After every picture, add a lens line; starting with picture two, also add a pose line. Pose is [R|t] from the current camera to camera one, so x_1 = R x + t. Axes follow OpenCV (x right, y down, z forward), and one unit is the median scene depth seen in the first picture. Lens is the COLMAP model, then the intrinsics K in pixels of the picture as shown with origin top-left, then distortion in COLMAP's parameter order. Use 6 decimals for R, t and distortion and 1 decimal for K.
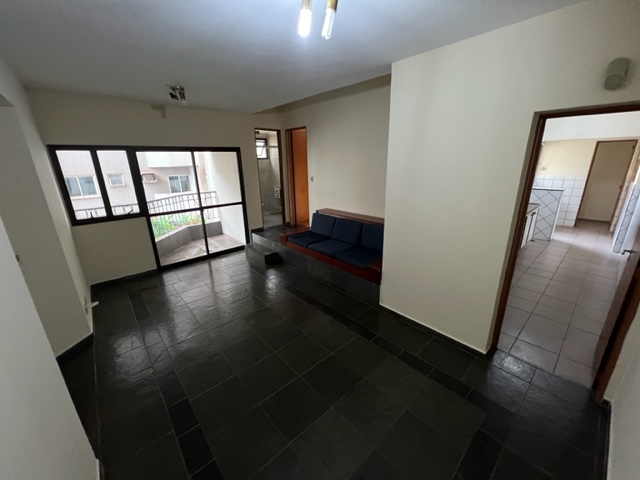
lens RADIAL K [[258.6, 0, 320.0], [0, 258.6, 240.0], [0, 0, 1]] dist [-0.002641, -0.000100]
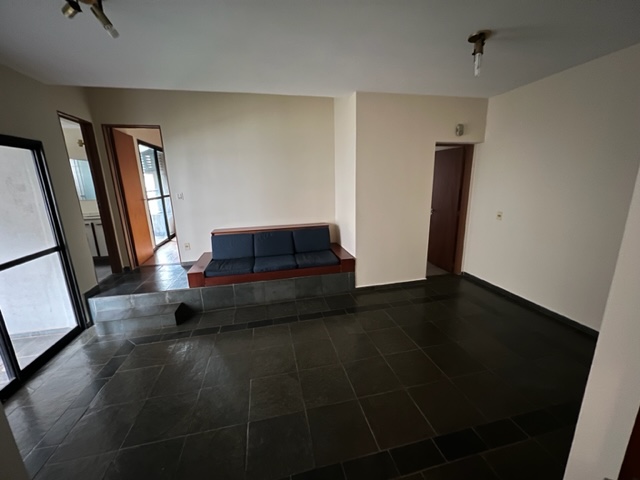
lens RADIAL K [[258.6, 0, 320.0], [0, 258.6, 240.0], [0, 0, 1]] dist [-0.002641, -0.000100]
pose [[0.476466, -0.194611, 0.857384, -0.525033], [0.276757, 0.958817, 0.063835, -0.051001], [-0.834497, 0.206871, 0.510704, 0.318475]]
